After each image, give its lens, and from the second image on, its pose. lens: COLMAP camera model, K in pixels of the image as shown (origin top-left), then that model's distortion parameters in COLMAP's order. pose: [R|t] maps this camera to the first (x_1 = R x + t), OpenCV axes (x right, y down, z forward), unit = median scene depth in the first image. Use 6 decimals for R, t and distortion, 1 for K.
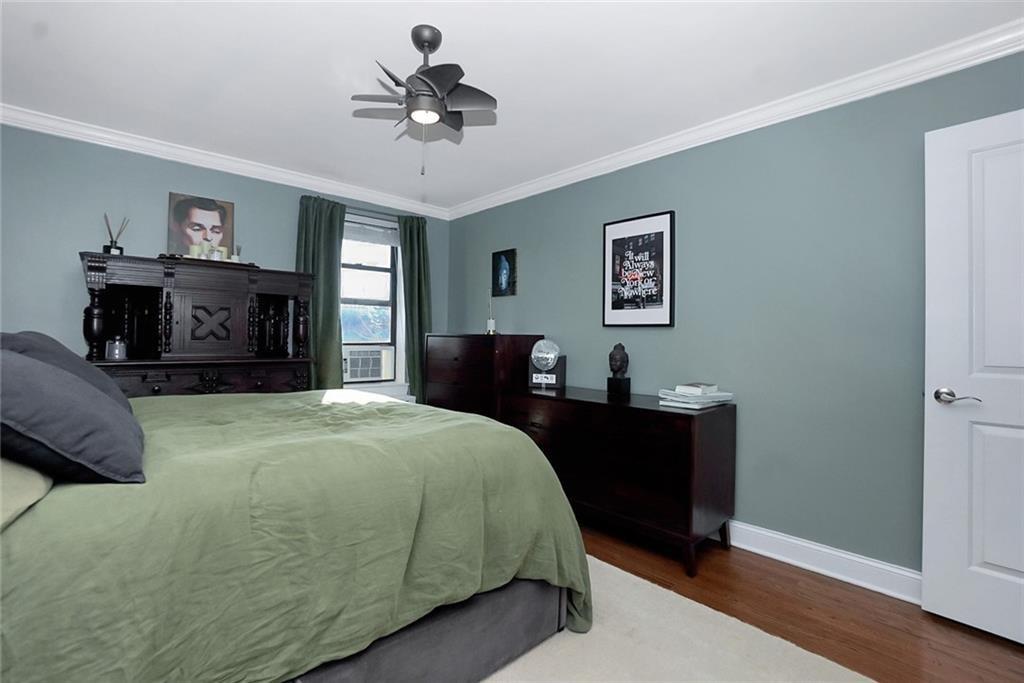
lens RADIAL K [[455.1, 0, 509.2], [0, 455.1, 333.4], [0, 0, 1]] dist [-0.062077, 0.022553]
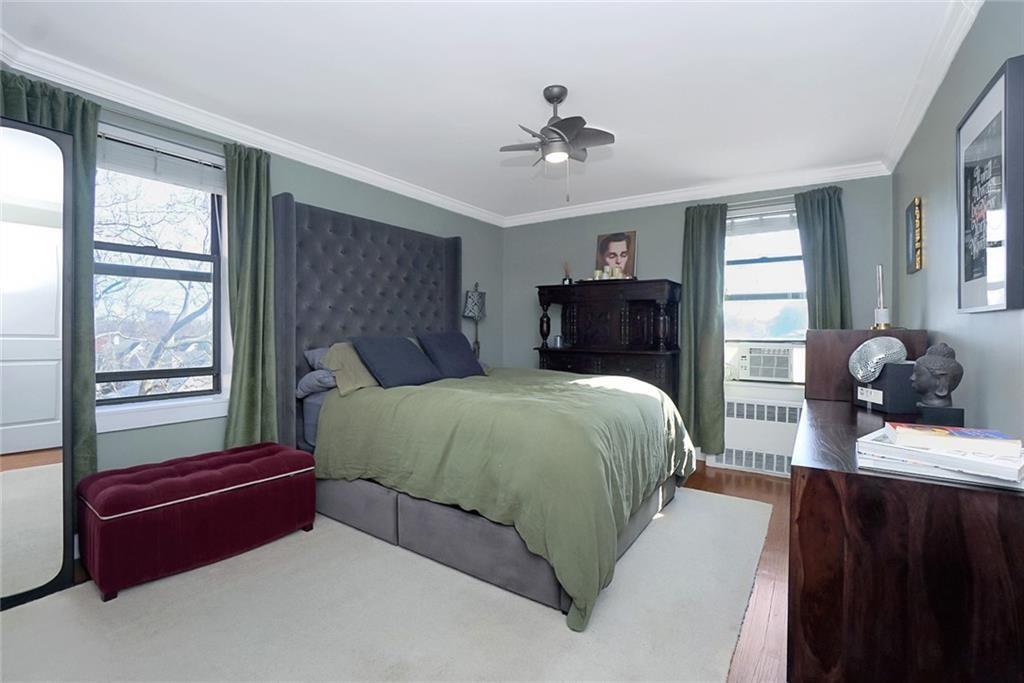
lens RADIAL K [[455.1, 0, 509.2], [0, 455.1, 333.4], [0, 0, 1]] dist [-0.062077, 0.022553]
pose [[0.231862, -0.004235, -0.972739, 0.582875], [0.010213, 0.999946, -0.001919, 0.004541], [0.972695, -0.009490, 0.231893, 0.337019]]
